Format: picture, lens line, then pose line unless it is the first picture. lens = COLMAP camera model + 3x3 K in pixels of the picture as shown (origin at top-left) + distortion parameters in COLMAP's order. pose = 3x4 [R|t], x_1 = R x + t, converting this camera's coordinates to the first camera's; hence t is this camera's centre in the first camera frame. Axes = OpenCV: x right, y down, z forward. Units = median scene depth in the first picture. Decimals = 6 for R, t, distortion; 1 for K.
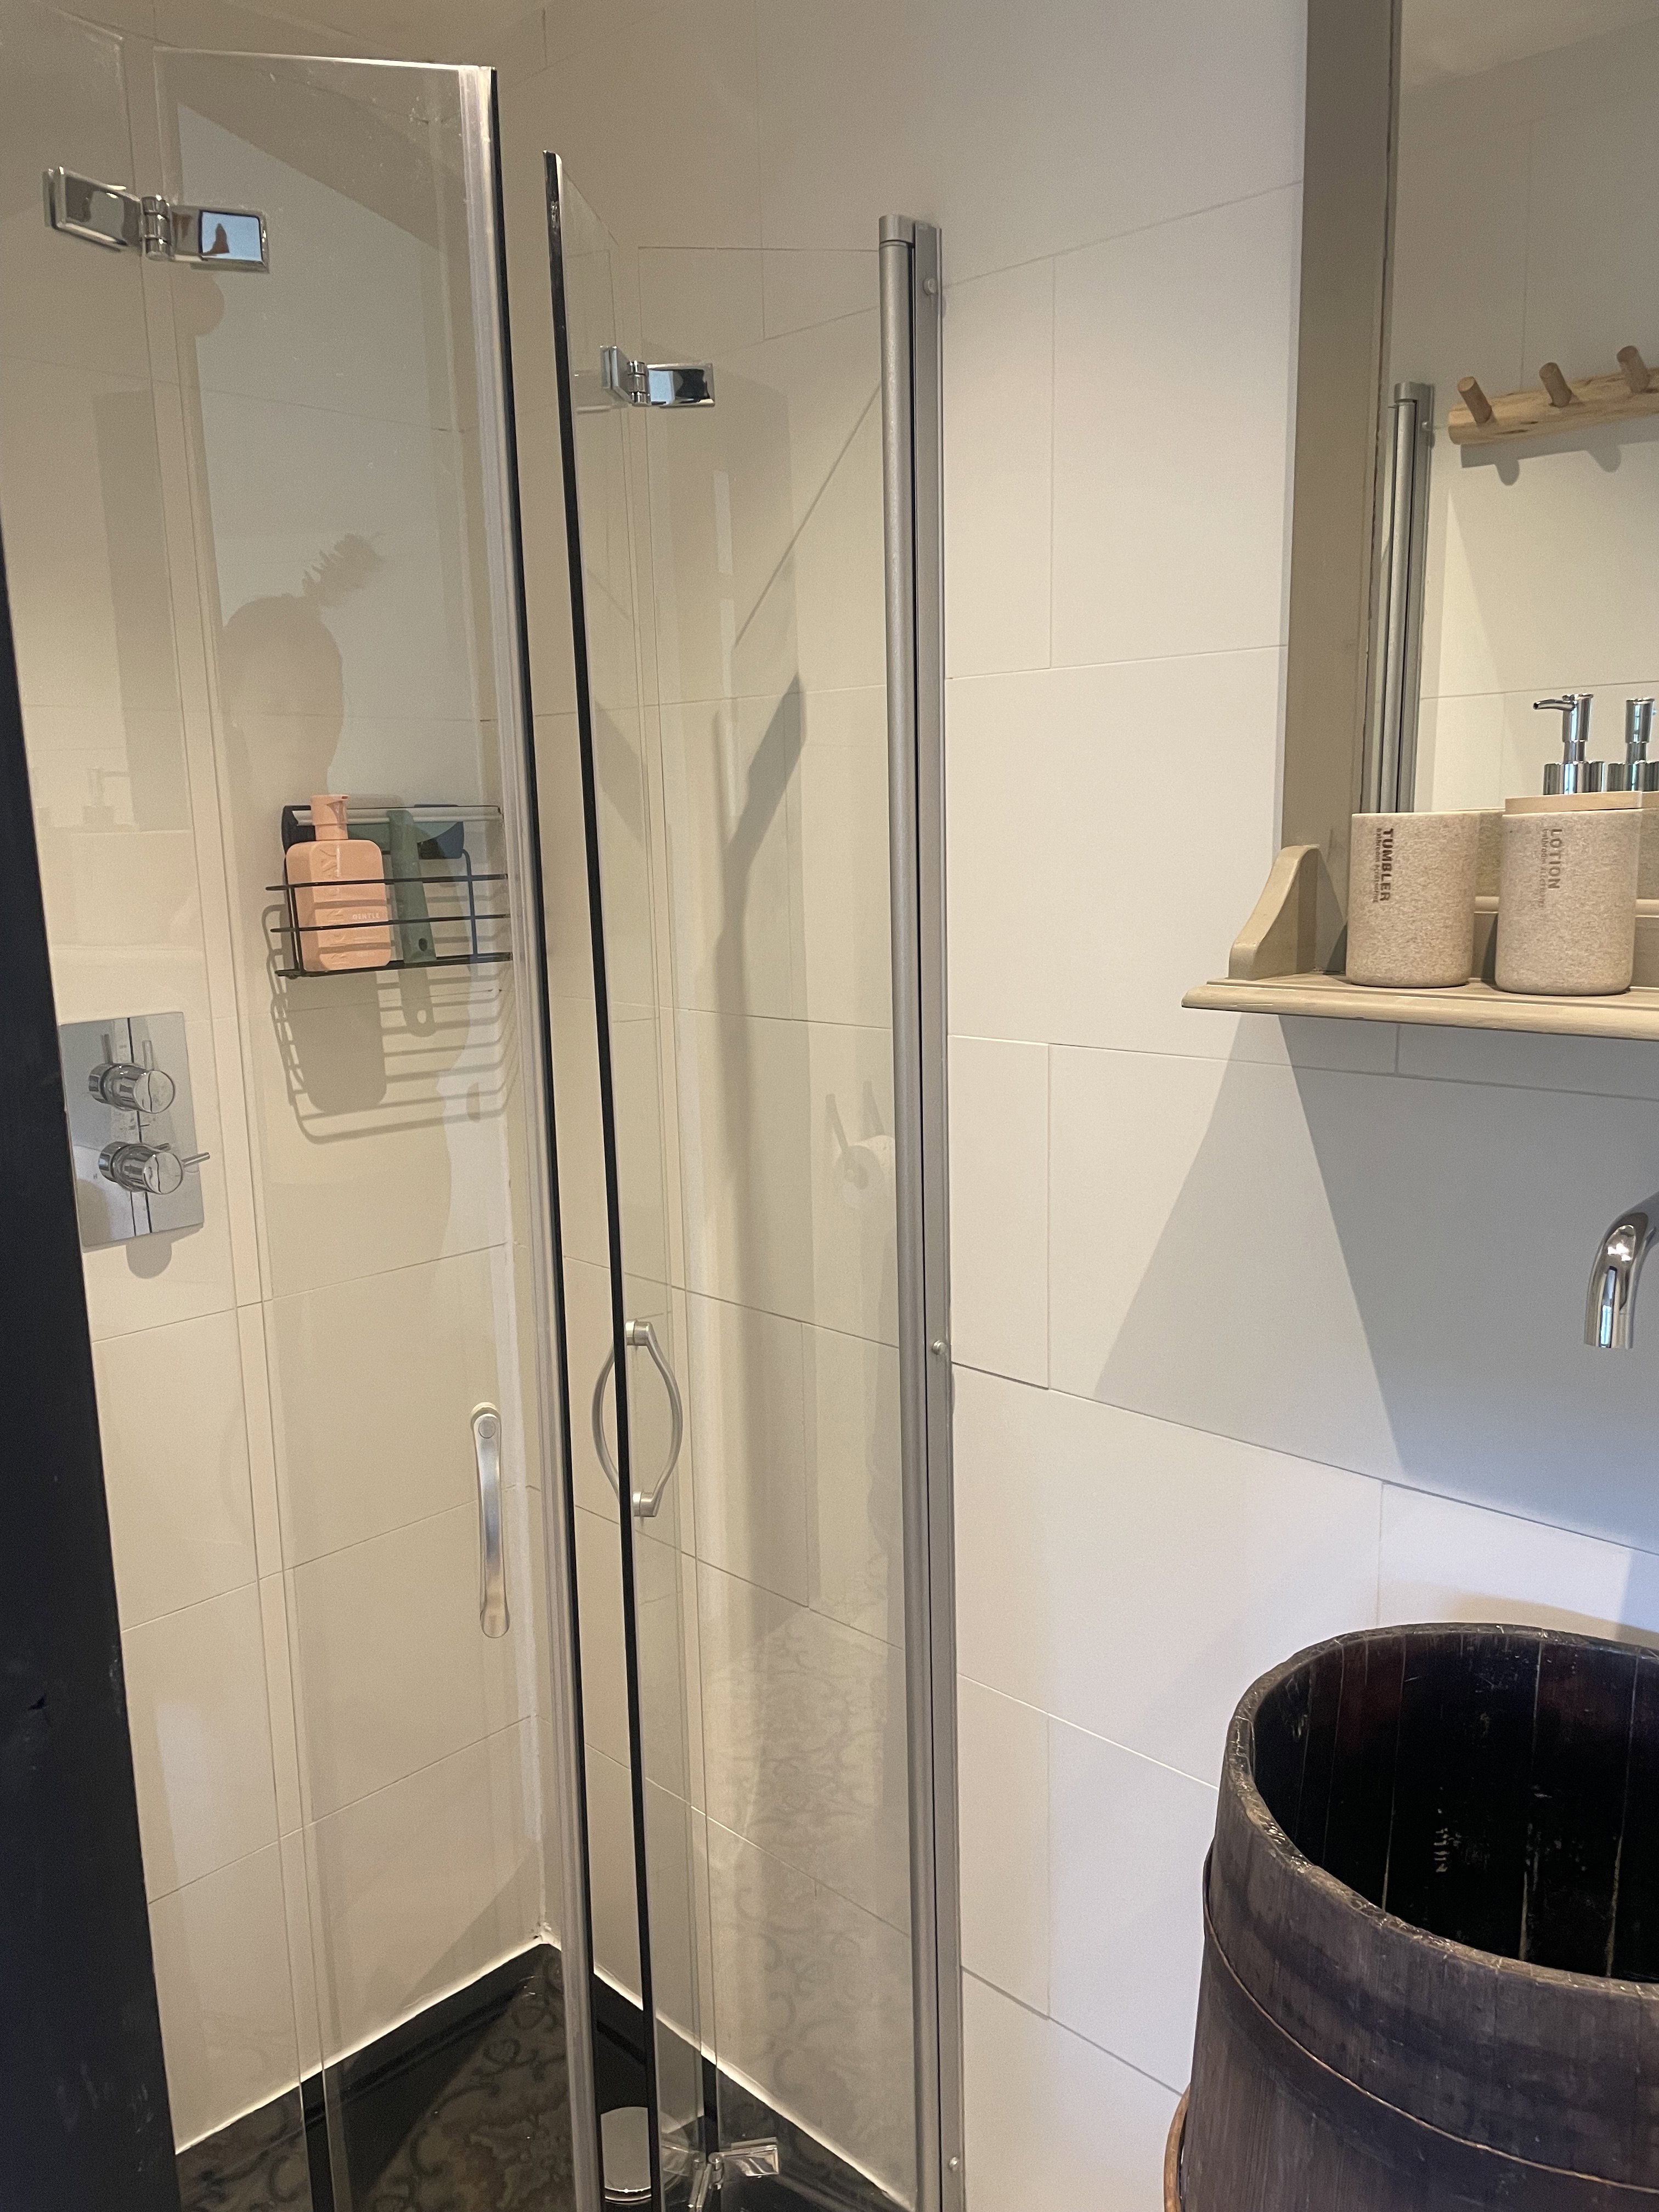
lens RADIAL K [[1638.1, 0, 824.6], [0, 1638.1, 1113.1], [0, 0, 1]] dist [0.078784, -0.107852]
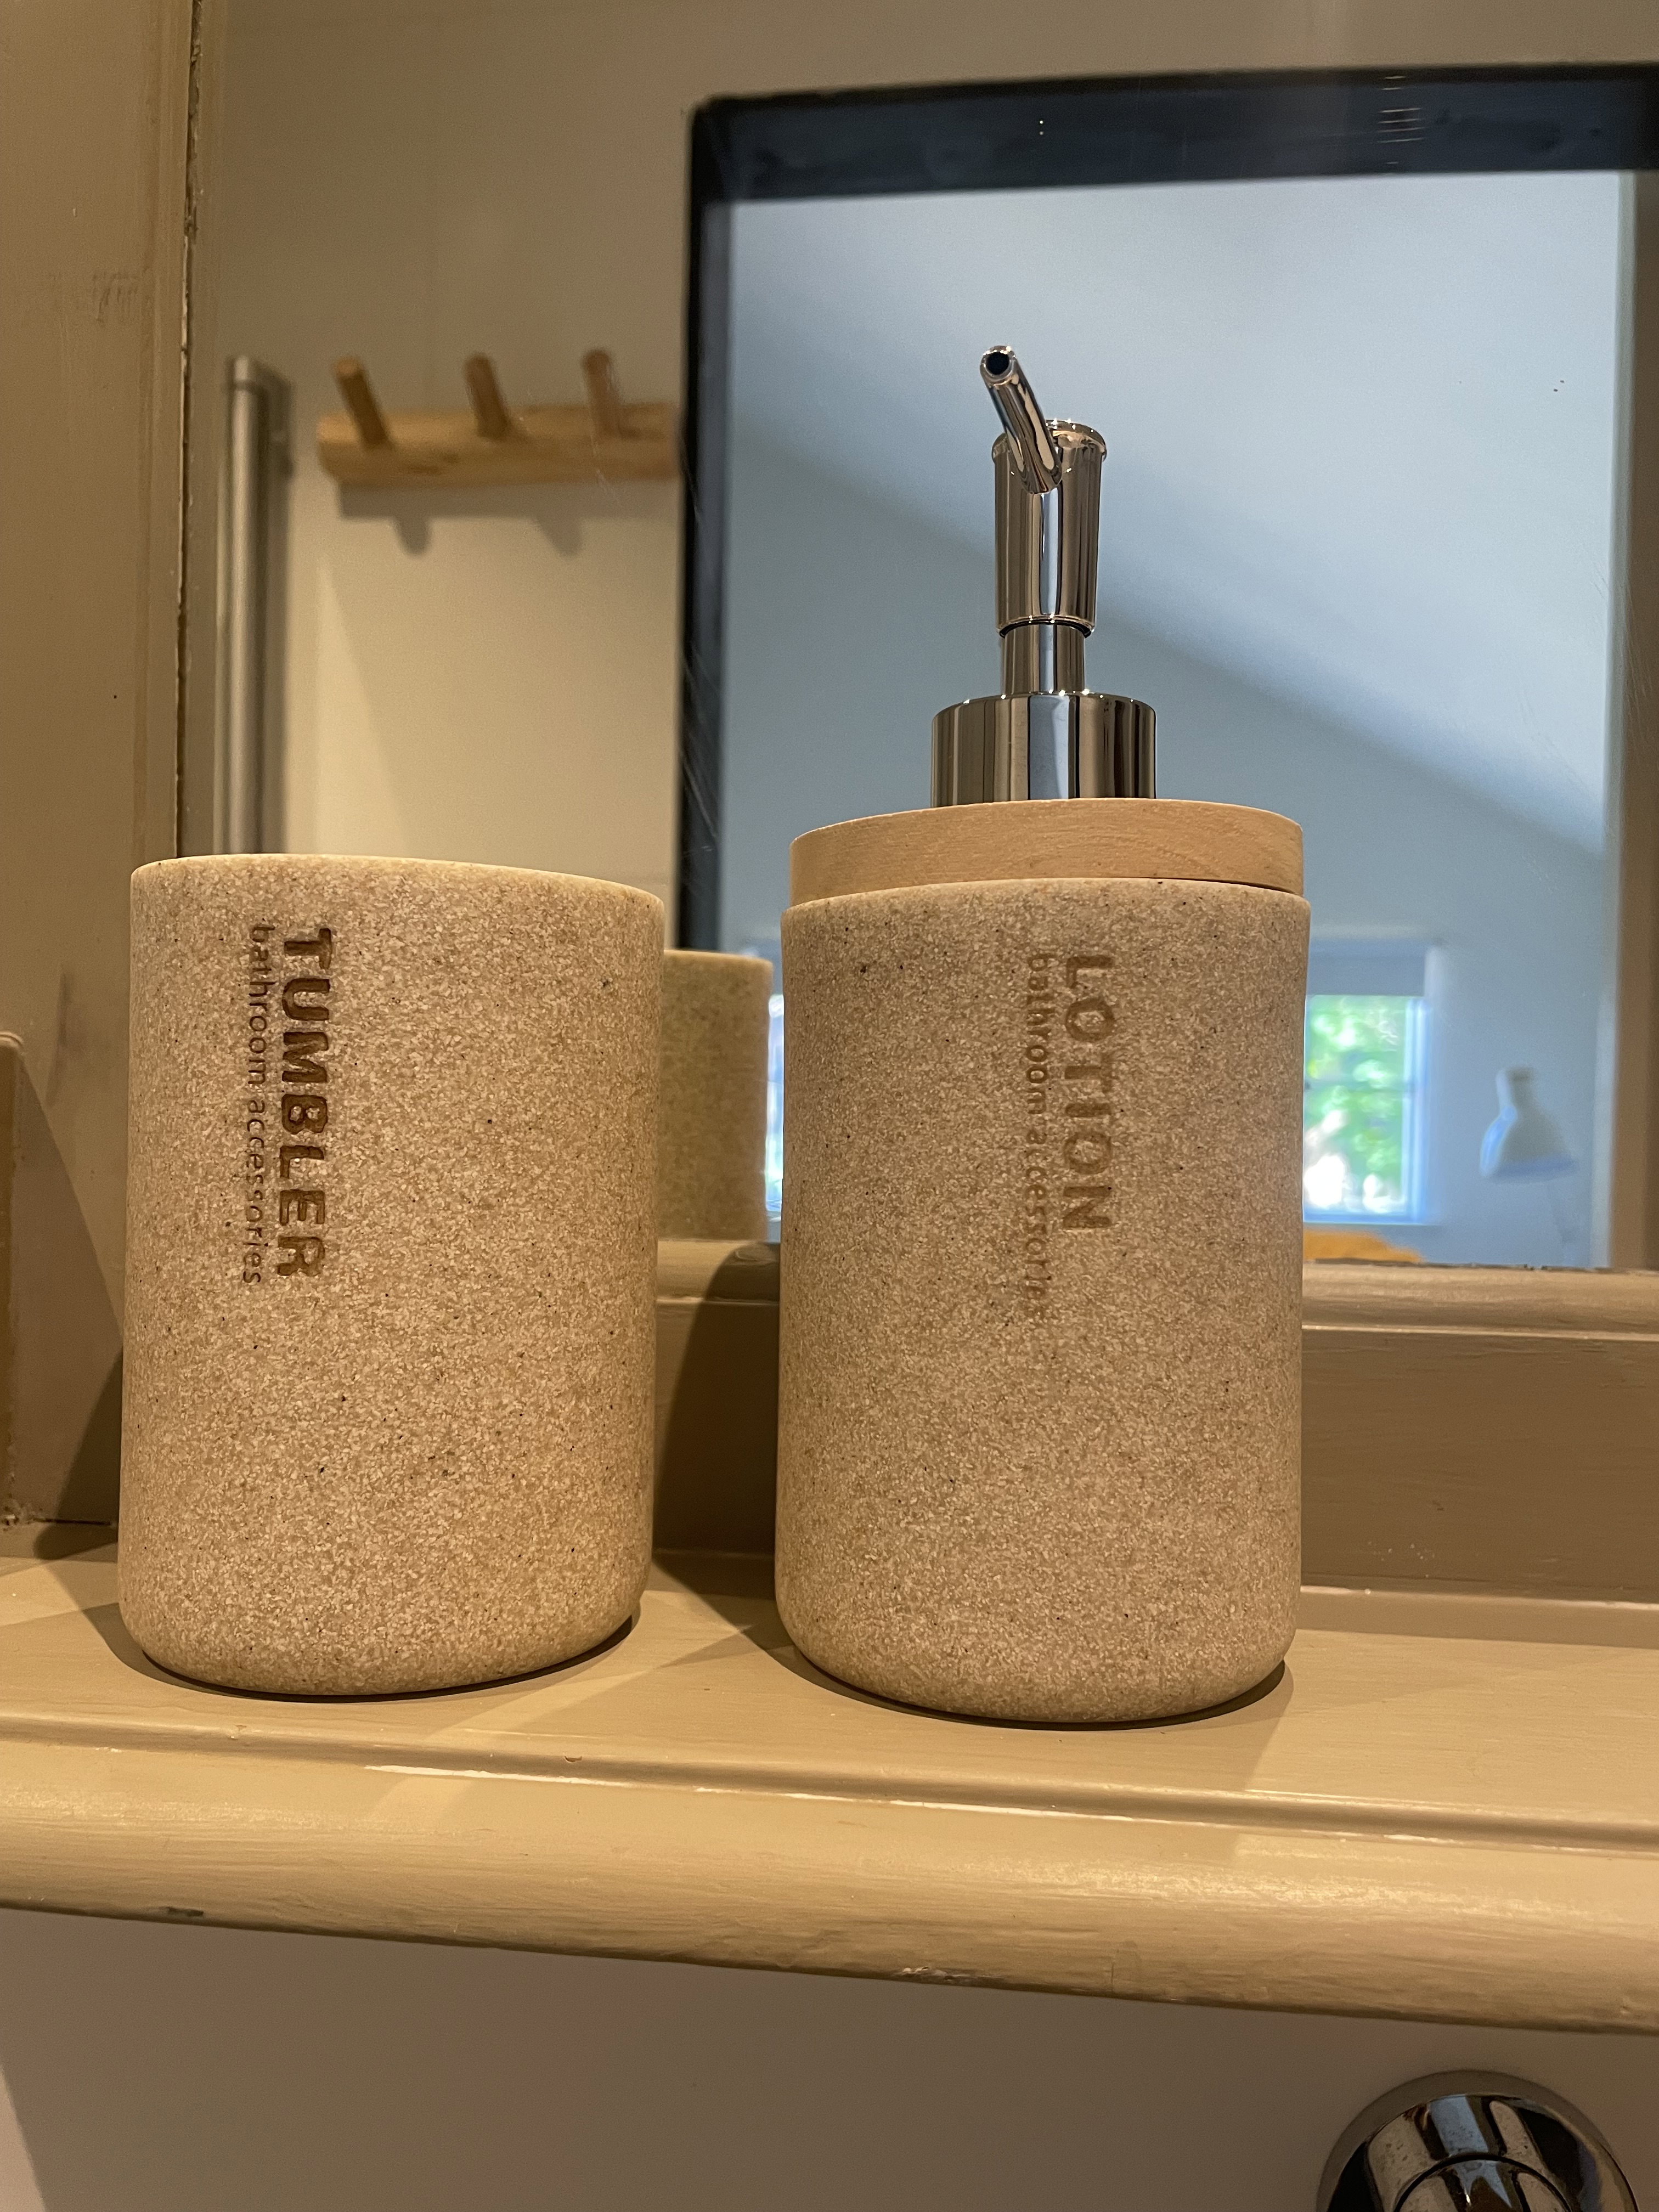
lens RADIAL K [[1638.1, 0, 824.6], [0, 1638.1, 1113.1], [0, 0, 1]] dist [0.078784, -0.107852]
pose [[0.780460, 0.037054, 0.624107, 0.280223], [0.073243, 0.985949, -0.150130, -0.120809], [-0.620901, 0.162882, 0.766780, 0.856135]]
